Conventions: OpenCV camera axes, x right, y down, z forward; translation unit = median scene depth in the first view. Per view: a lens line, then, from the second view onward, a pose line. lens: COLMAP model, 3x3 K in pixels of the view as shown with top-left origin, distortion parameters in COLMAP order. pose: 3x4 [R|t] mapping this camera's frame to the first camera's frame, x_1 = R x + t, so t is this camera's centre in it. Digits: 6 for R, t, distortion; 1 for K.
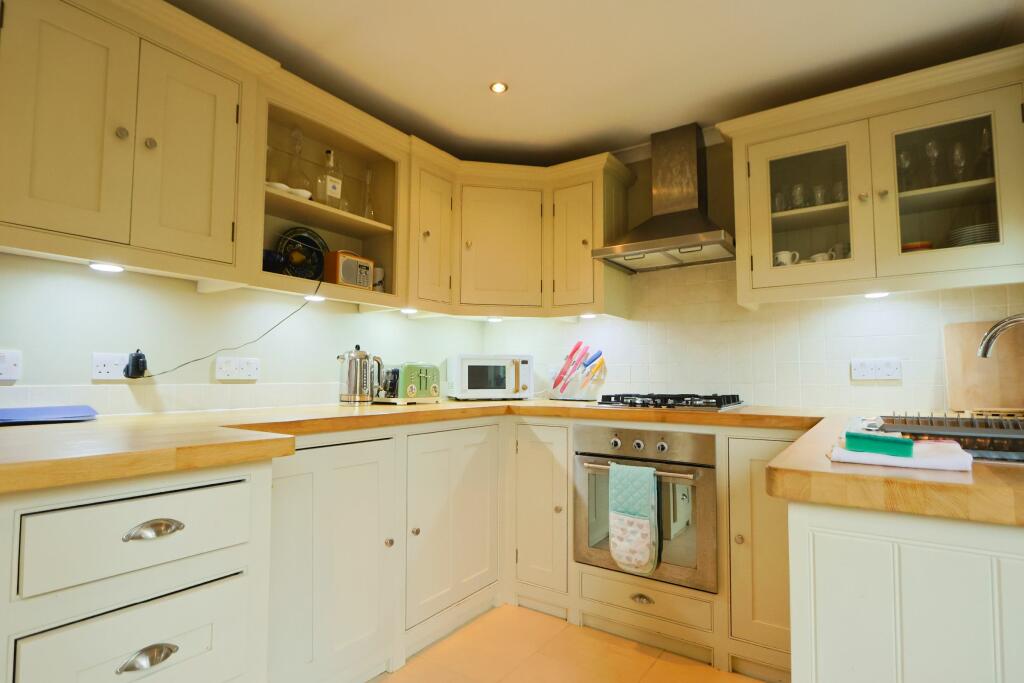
lens RADIAL K [[523.9, 0, 502.1], [0, 523.9, 343.1], [0, 0, 1]] dist [-0.021744, 0.001596]
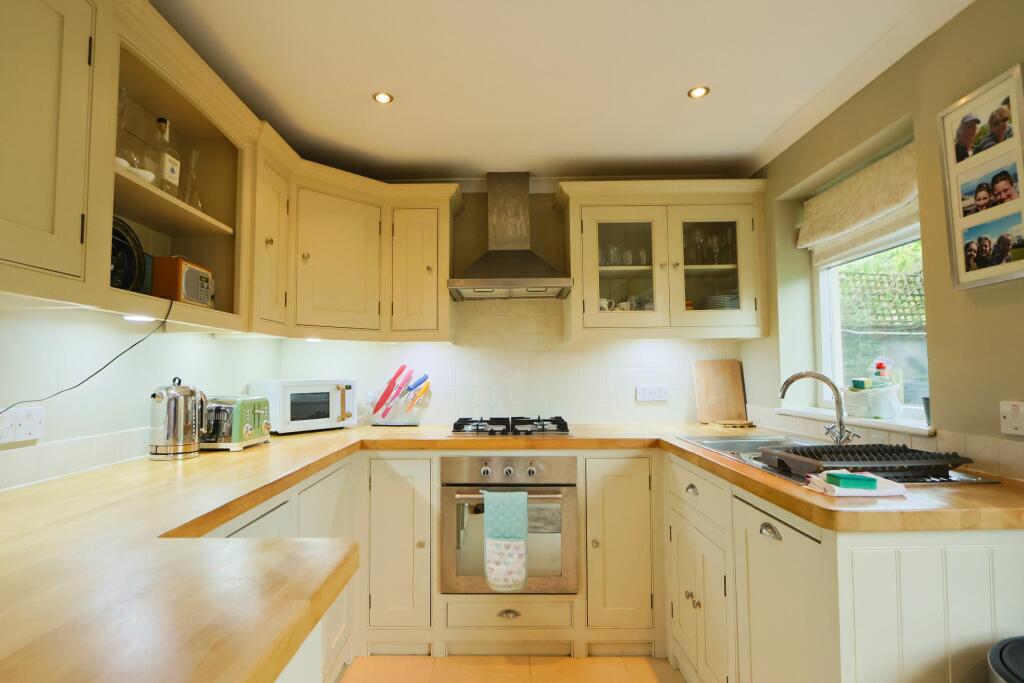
lens RADIAL K [[523.9, 0, 502.1], [0, 523.9, 343.1], [0, 0, 1]] dist [-0.021744, 0.001596]
pose [[0.822695, 0.022016, 0.568056, -0.339886], [-0.025578, 0.999671, -0.001701, -0.061781], [-0.567907, -0.013131, 0.822988, 0.119183]]
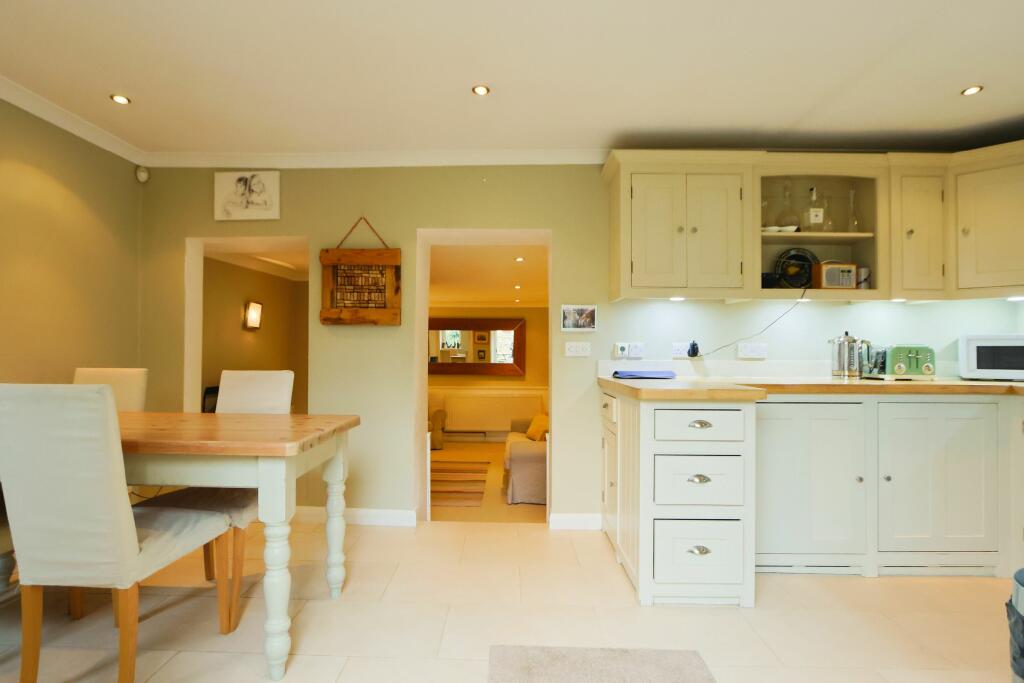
lens RADIAL K [[523.9, 0, 502.1], [0, 523.9, 343.1], [0, 0, 1]] dist [-0.021744, 0.001596]
pose [[0.559256, -0.009812, -0.828937, 0.319171], [0.049154, 0.998563, 0.021342, -0.038527], [0.827536, -0.052682, 0.558935, -0.420144]]
